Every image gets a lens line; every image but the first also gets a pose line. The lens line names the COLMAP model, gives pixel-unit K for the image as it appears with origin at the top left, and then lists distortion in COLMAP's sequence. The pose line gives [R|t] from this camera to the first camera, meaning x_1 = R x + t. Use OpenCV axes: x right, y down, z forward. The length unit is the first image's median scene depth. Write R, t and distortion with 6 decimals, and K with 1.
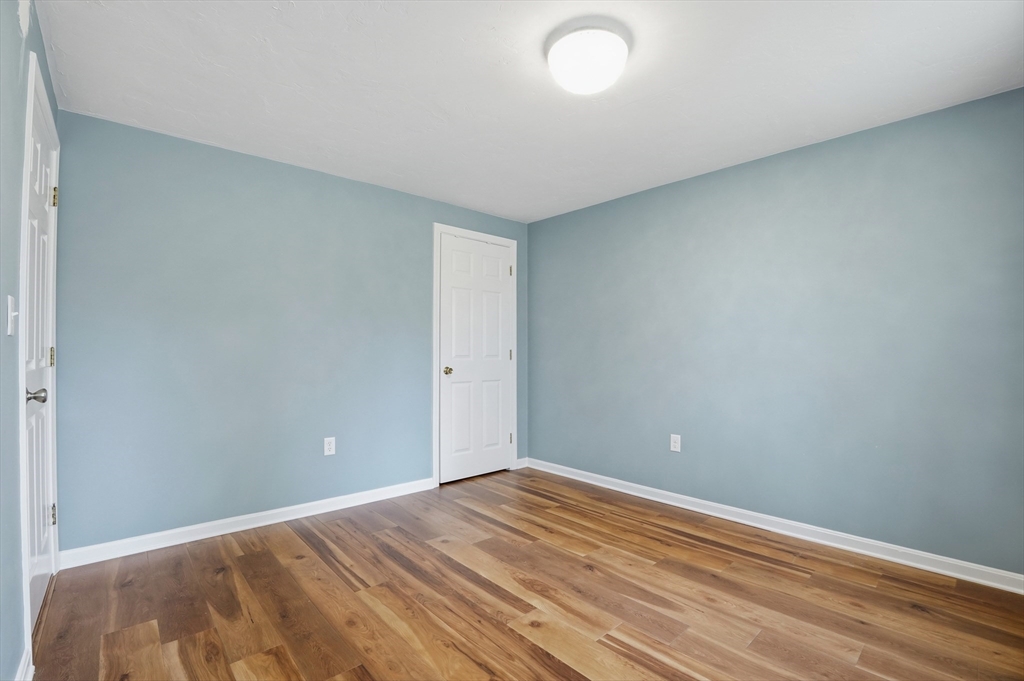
lens RADIAL K [[454.3, 0, 509.8], [0, 454.3, 343.4], [0, 0, 1]] dist [-0.072169, 0.014245]
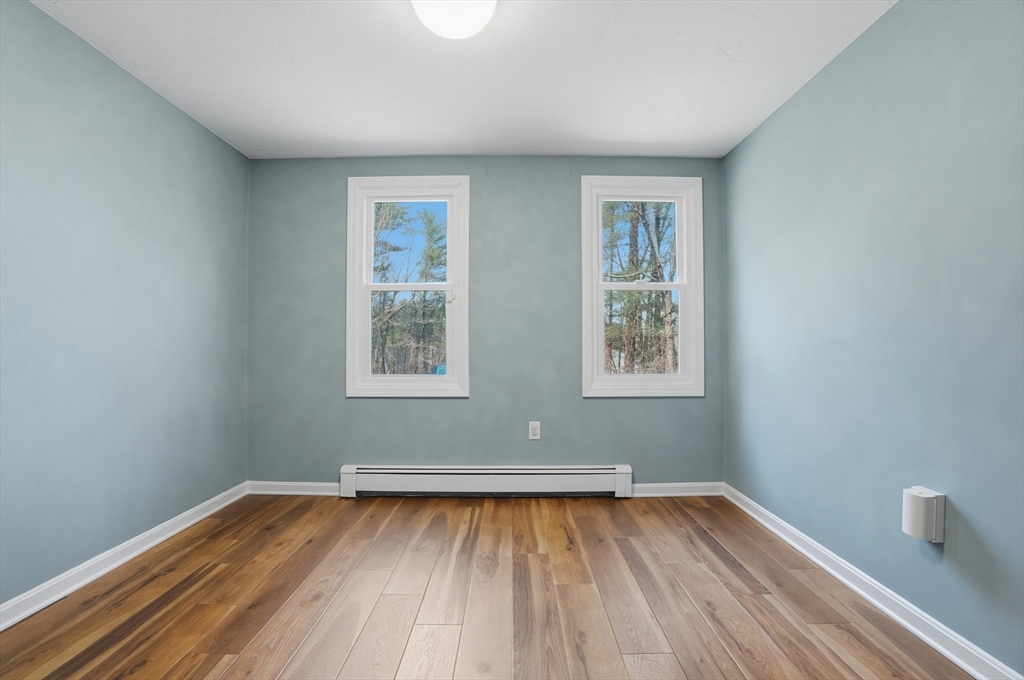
lens RADIAL K [[454.3, 0, 509.8], [0, 454.3, 342.9], [0, 0, 1]] dist [-0.072169, 0.014245]
pose [[-0.741863, 0.000165, 0.670552, -0.435905], [-0.013144, 0.999804, -0.014789, 0.060888], [-0.670423, -0.019785, -0.741715, 1.365335]]
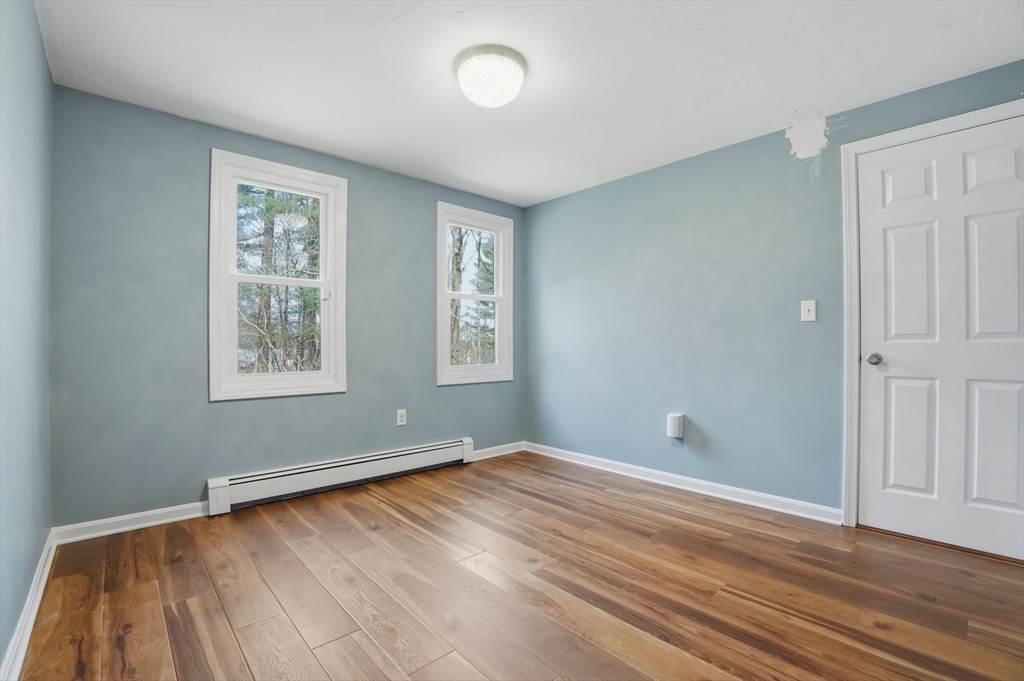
lens RADIAL K [[456.8, 0, 512.5], [0, 456.8, 345.3], [0, 0, 1]] dist [-0.070618, 0.014772]
pose [[-0.999937, -0.003779, -0.010528, 0.109957], [-0.003617, 0.999875, -0.015360, 0.081268], [0.010585, -0.015321, -0.999827, 1.911782]]
